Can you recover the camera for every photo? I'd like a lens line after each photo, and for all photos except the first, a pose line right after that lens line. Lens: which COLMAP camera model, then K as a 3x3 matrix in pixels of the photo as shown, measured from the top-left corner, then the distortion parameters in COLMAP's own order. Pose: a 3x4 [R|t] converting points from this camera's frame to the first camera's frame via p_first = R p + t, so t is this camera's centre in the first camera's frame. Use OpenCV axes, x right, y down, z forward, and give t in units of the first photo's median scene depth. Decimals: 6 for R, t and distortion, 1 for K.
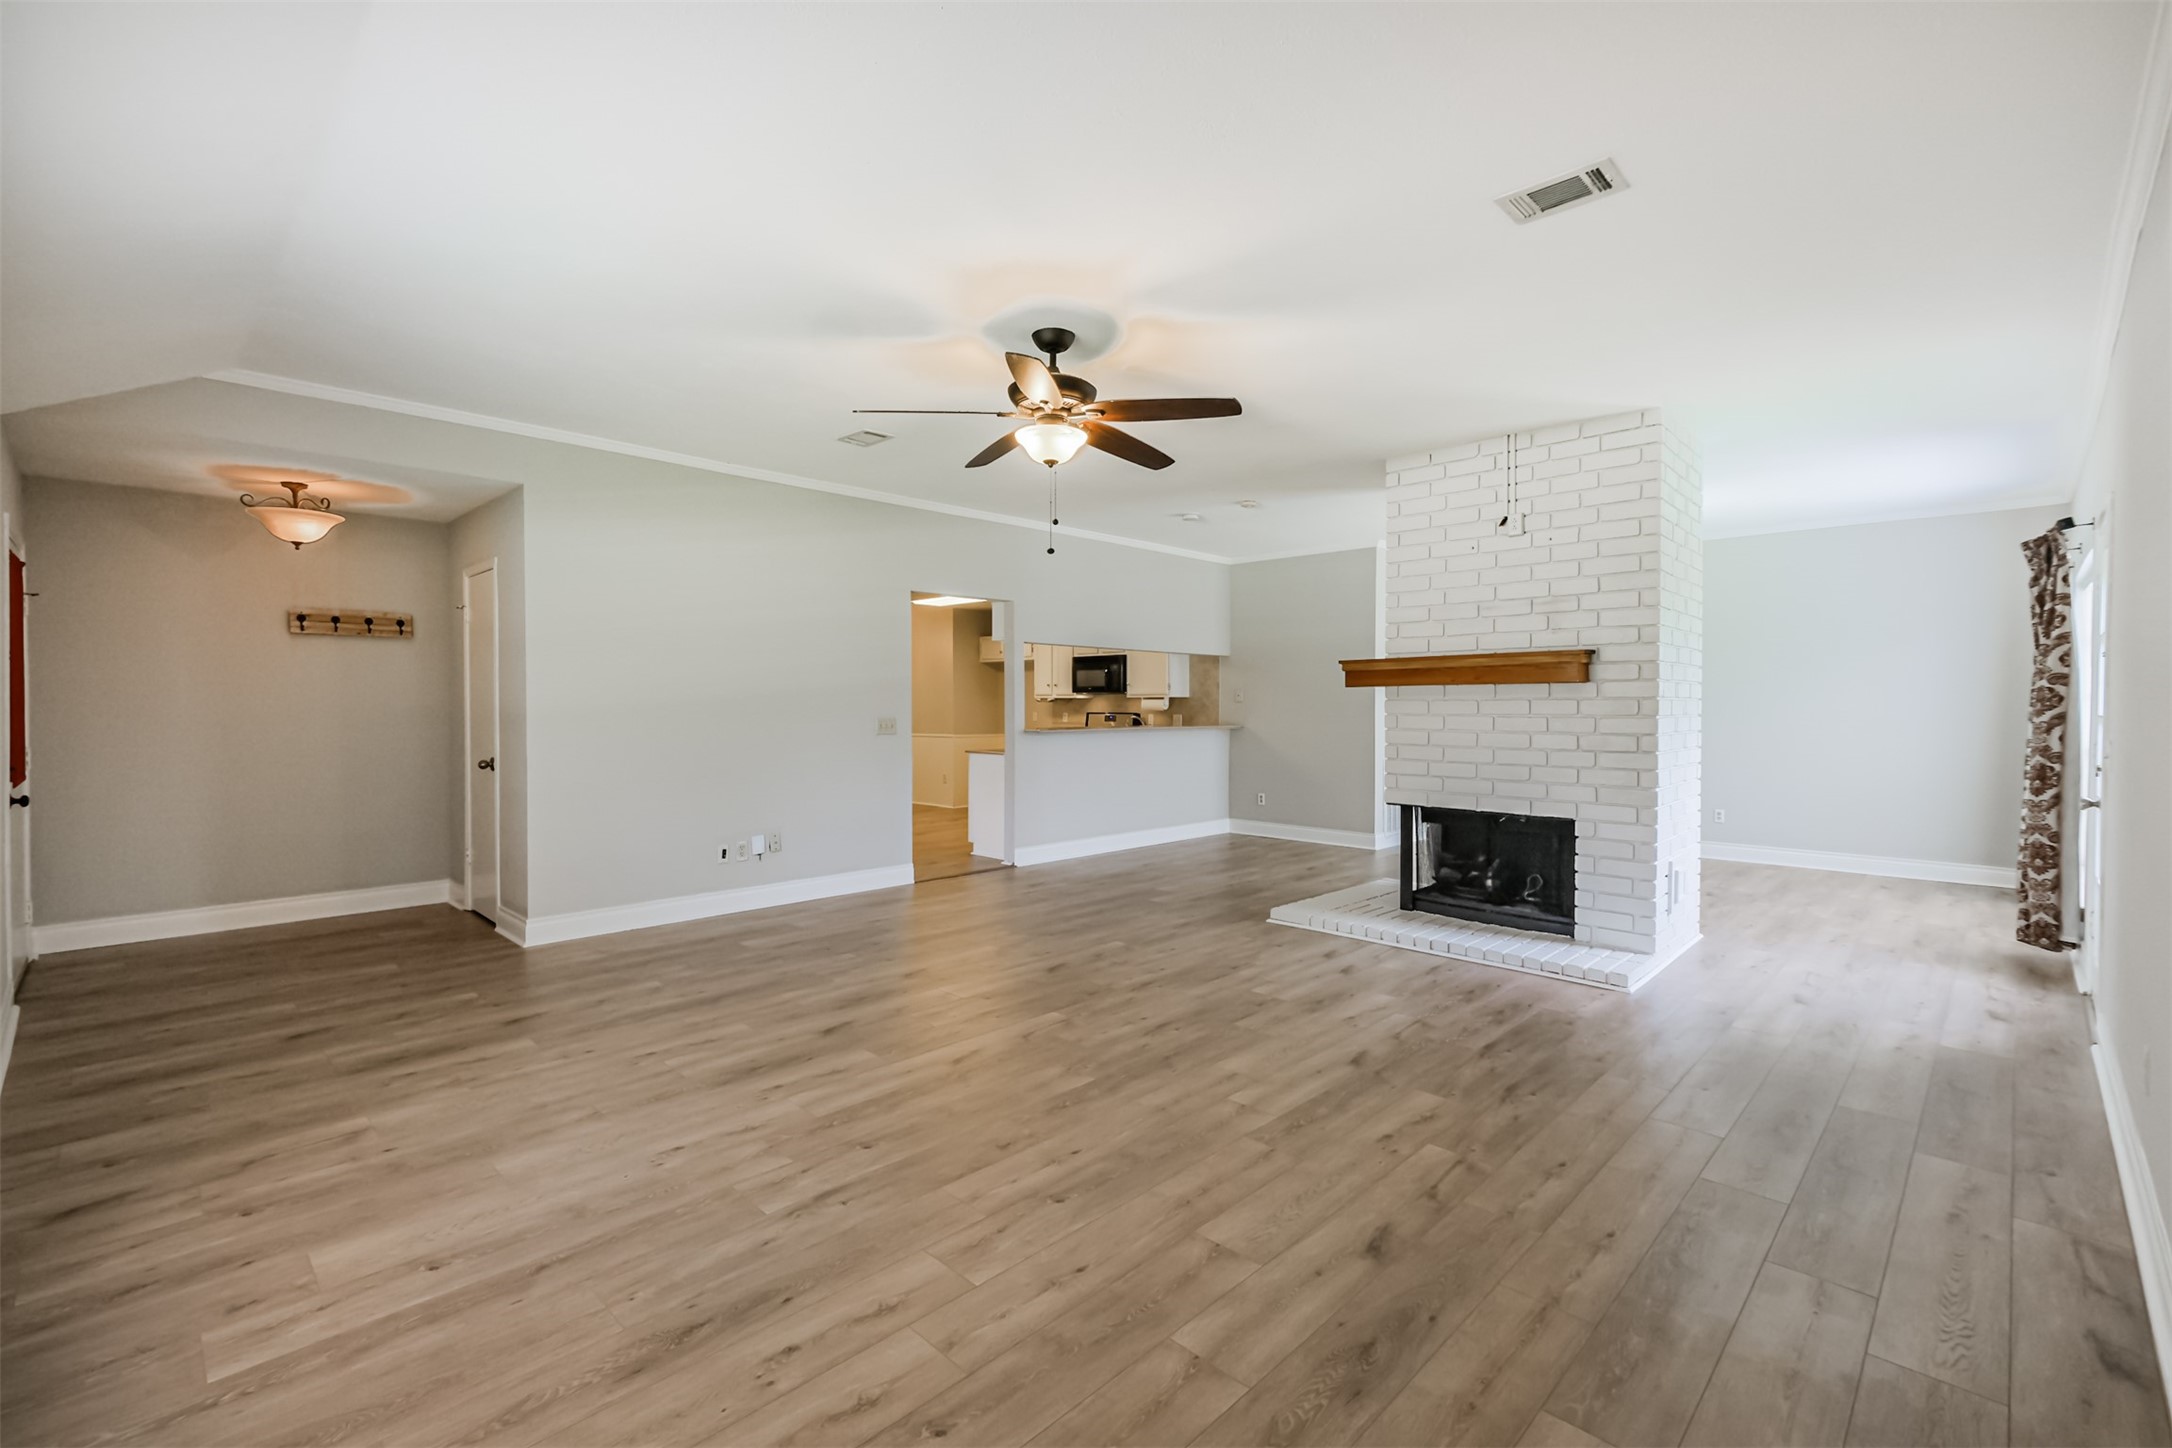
lens RADIAL K [[957.1, 0, 1081.2], [0, 957.1, 719.5], [0, 0, 1]] dist [0.003861, -0.000016]
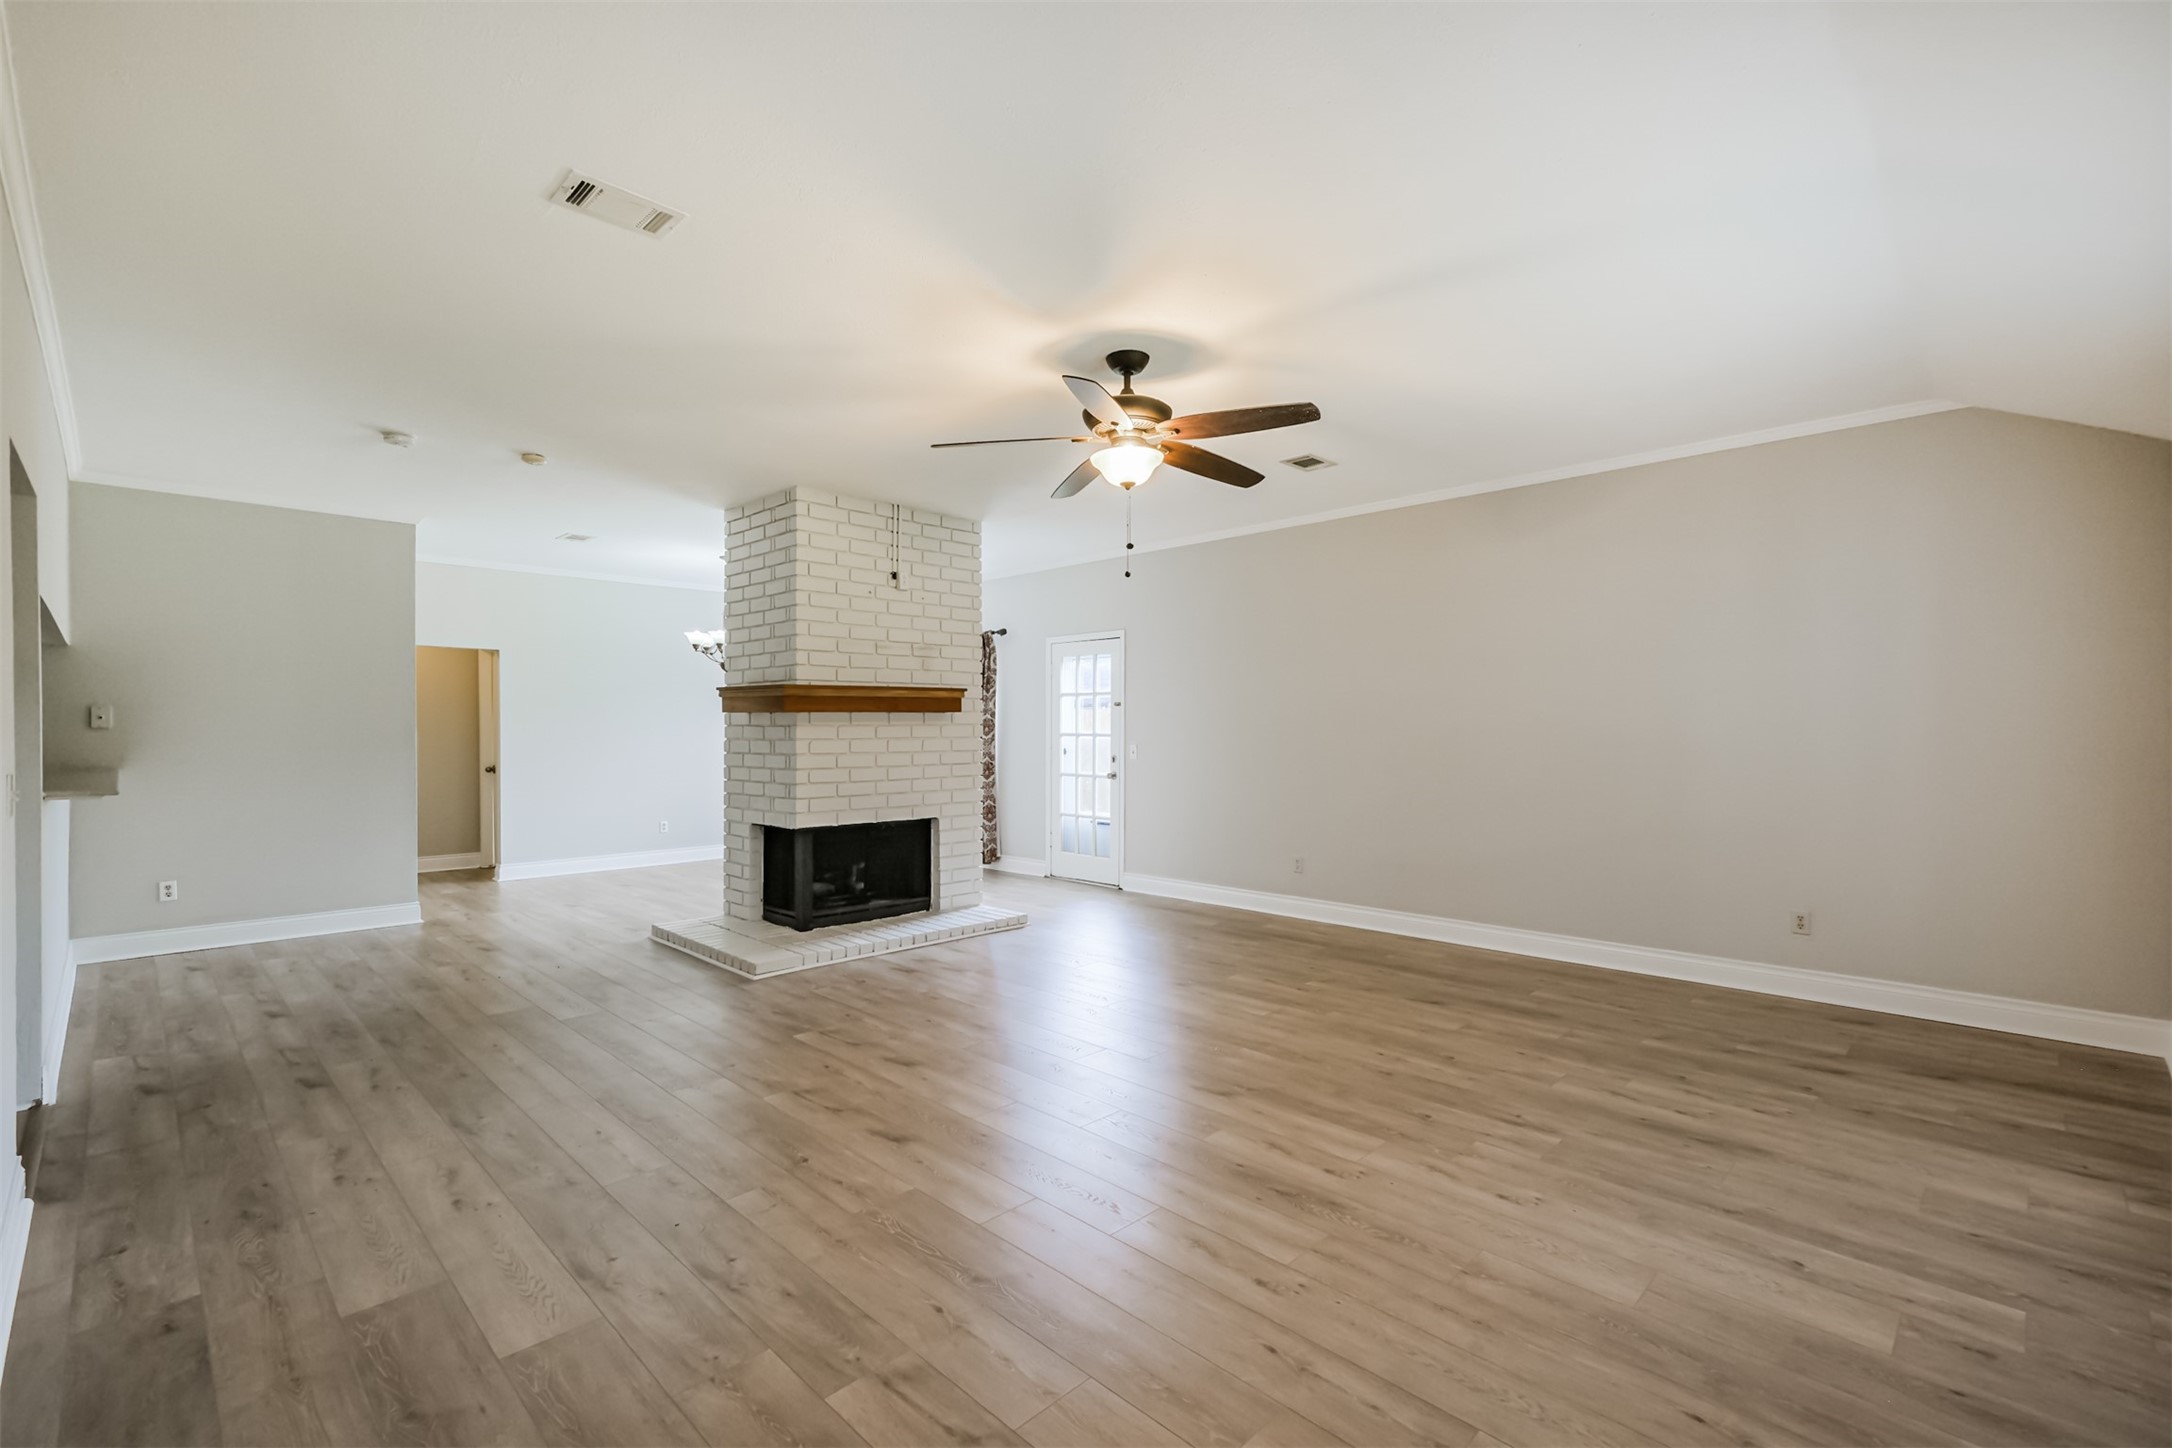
lens RADIAL K [[957.1, 0, 1081.1], [0, 957.1, 725.5], [0, 0, 1]] dist [0.003861, -0.000016]
pose [[0.001923, 0.000510, 0.999998, -1.436680], [0.020799, 0.999784, -0.000550, -0.029198], [-0.999782, 0.020800, 0.001912, 1.471999]]
